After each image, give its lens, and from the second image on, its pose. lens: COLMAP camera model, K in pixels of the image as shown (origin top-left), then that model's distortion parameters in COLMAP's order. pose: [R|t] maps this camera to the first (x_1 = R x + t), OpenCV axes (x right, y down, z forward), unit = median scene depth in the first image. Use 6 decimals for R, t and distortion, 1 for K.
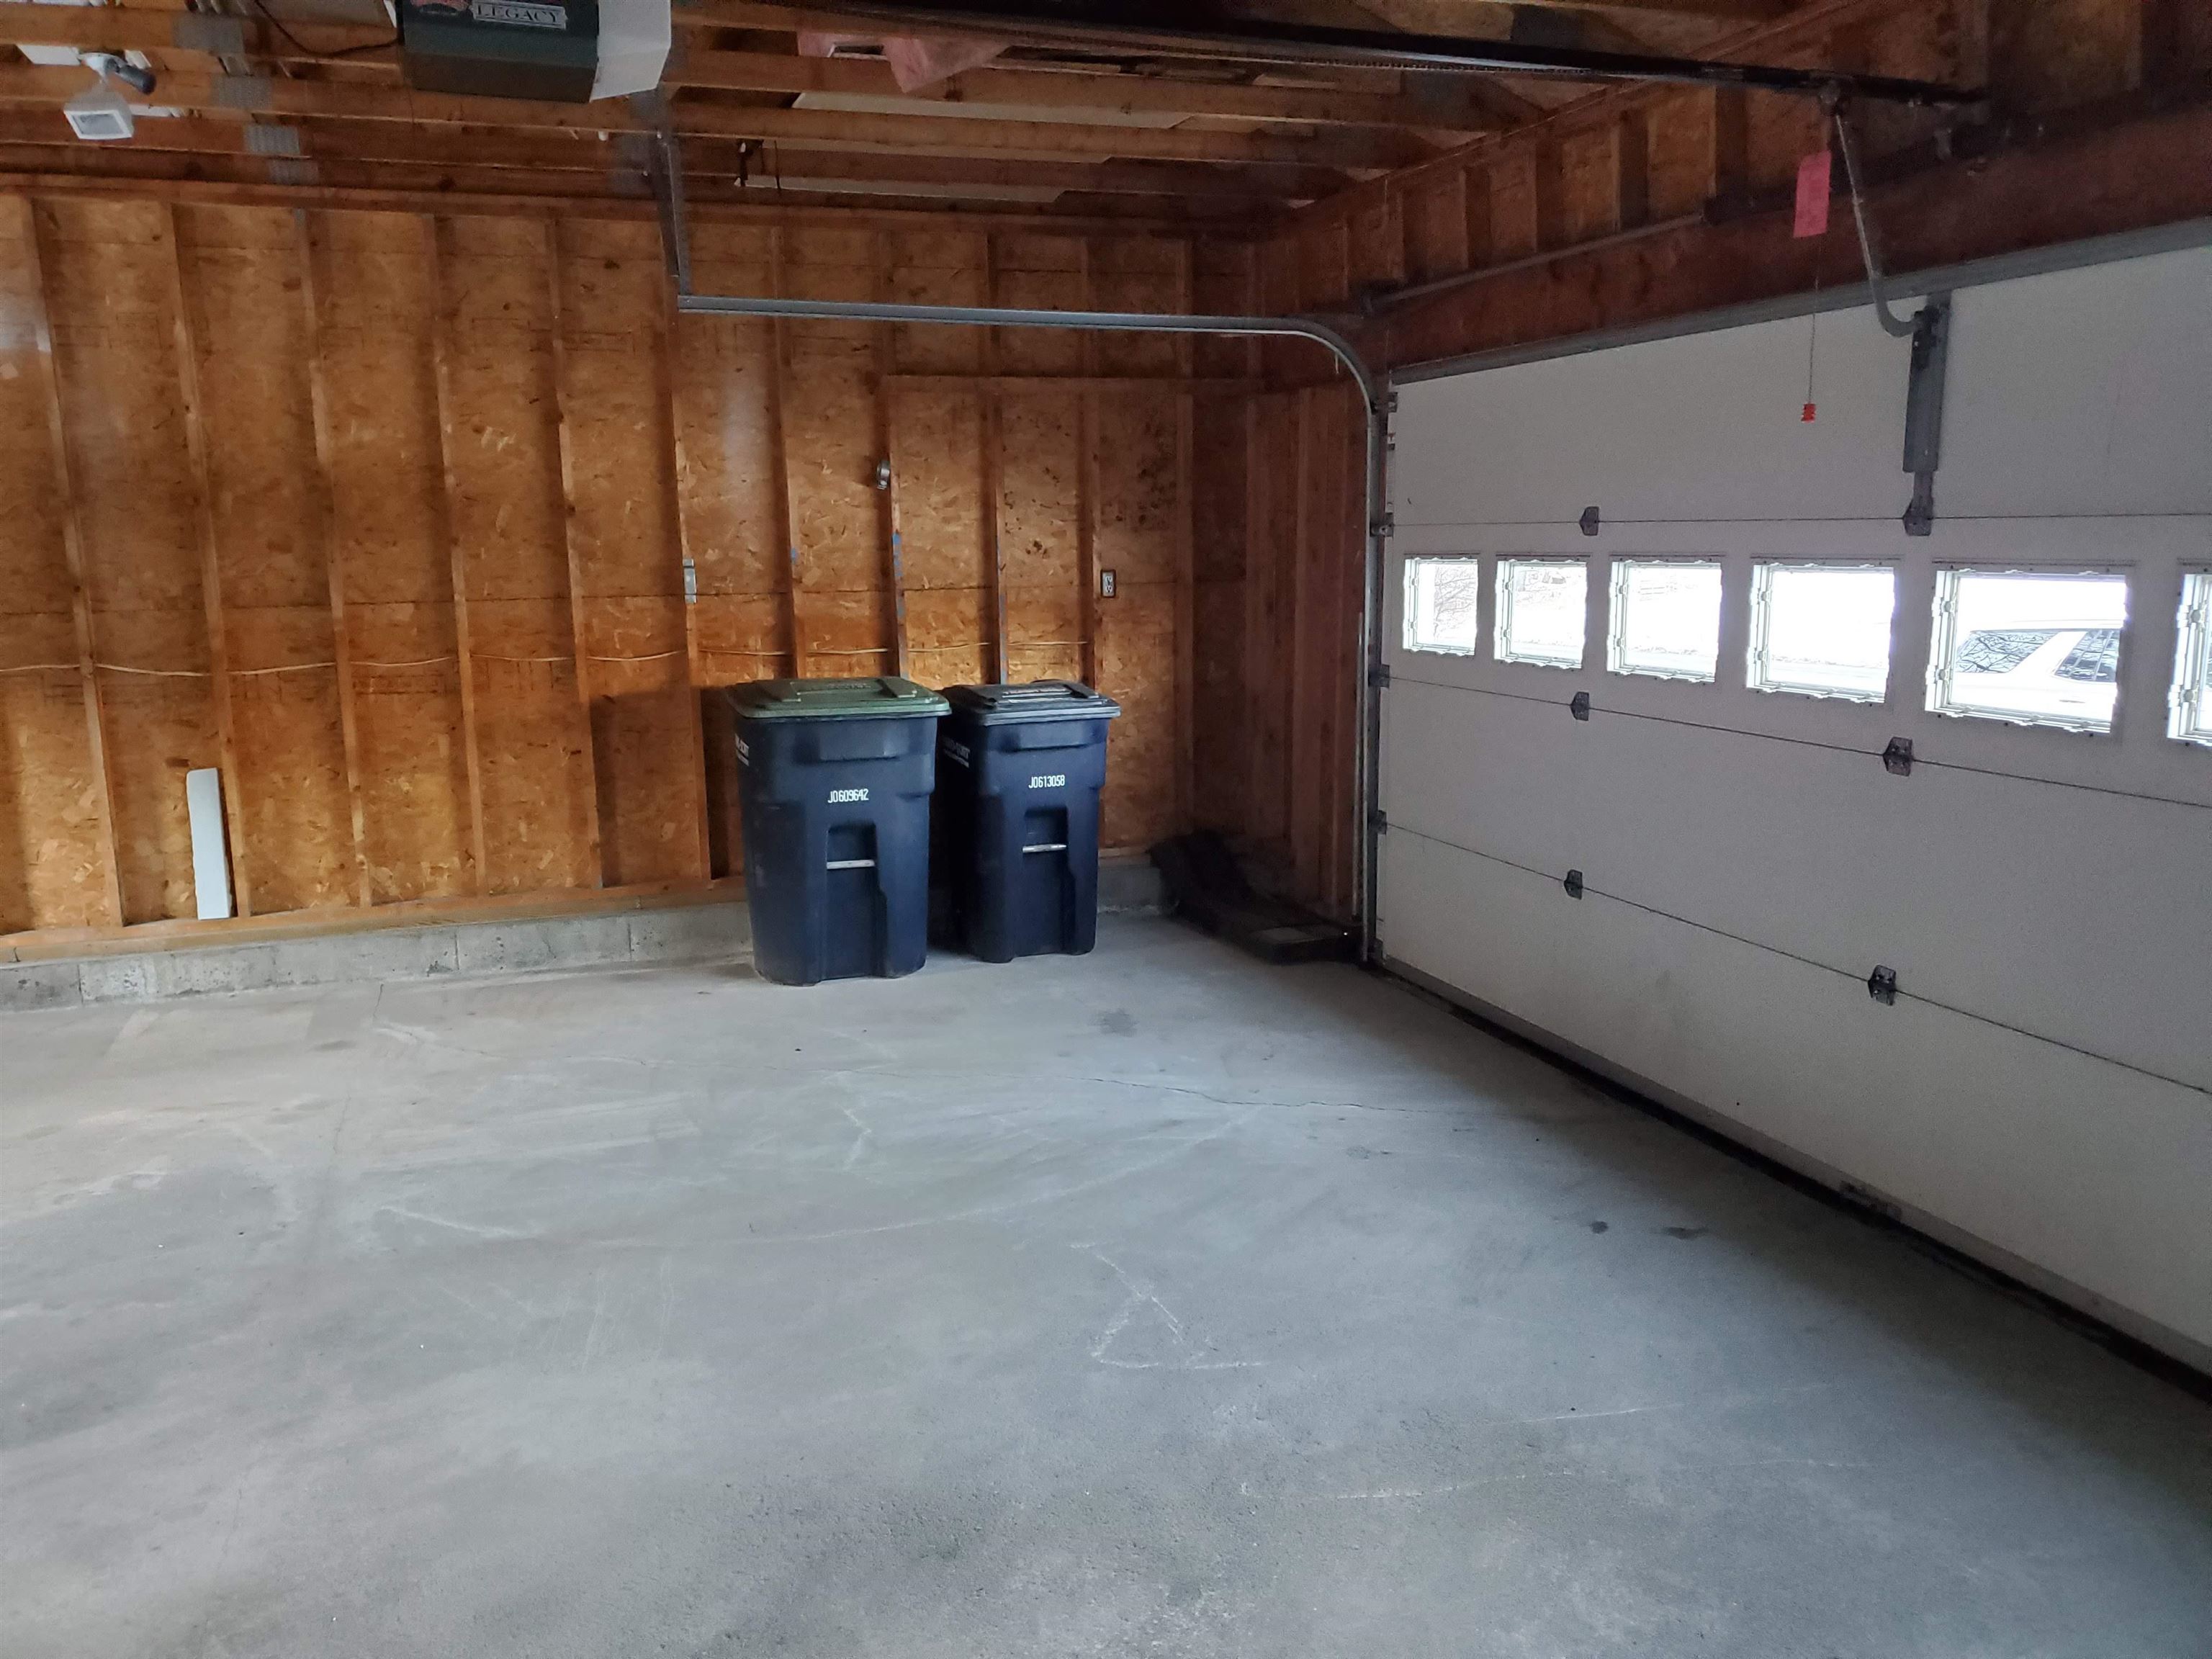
lens RADIAL K [[1661.6, 0, 1104.7], [0, 1661.6, 866.9], [0, 0, 1]] dist [-0.008487, -0.006693]
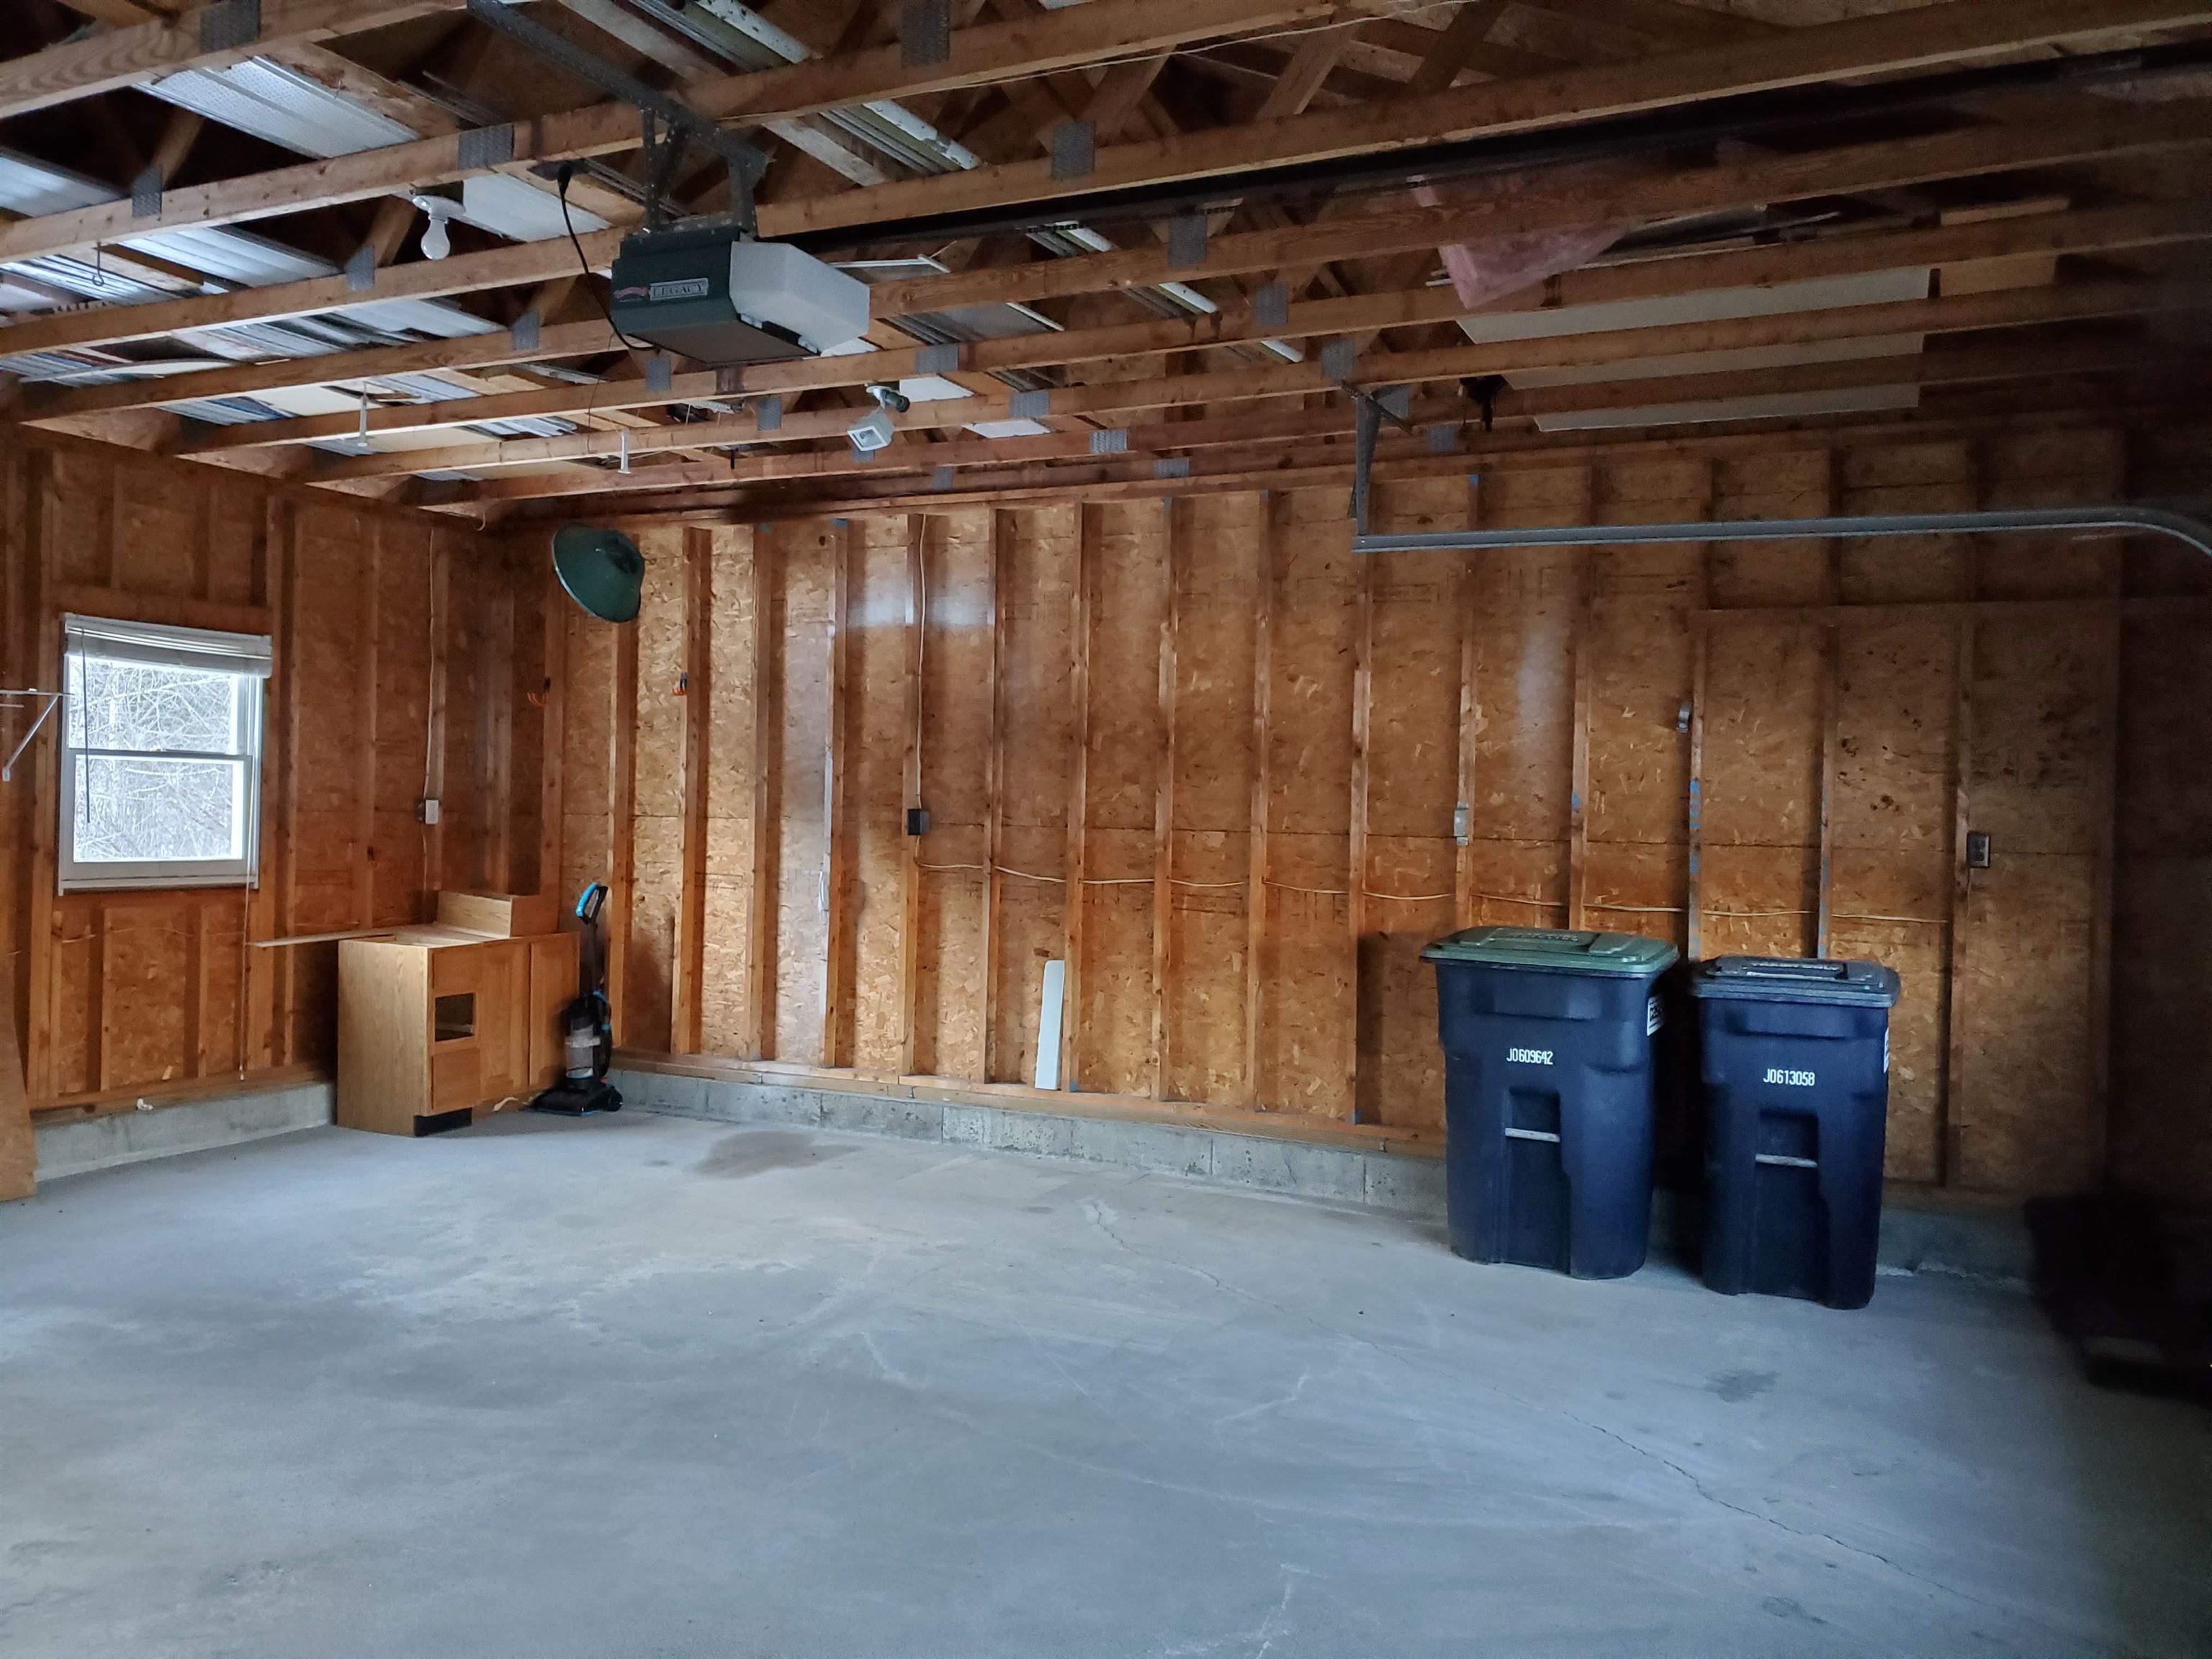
lens RADIAL K [[1699.4, 0, 1106.0], [0, 1699.4, 829.5], [0, 0, 1]] dist [0.200992, -0.502367]
pose [[0.701076, 0.037639, -0.712093, 0.337463], [-0.174081, 0.977426, -0.119725, -0.010753], [0.691512, 0.207898, 0.691802, 0.159620]]
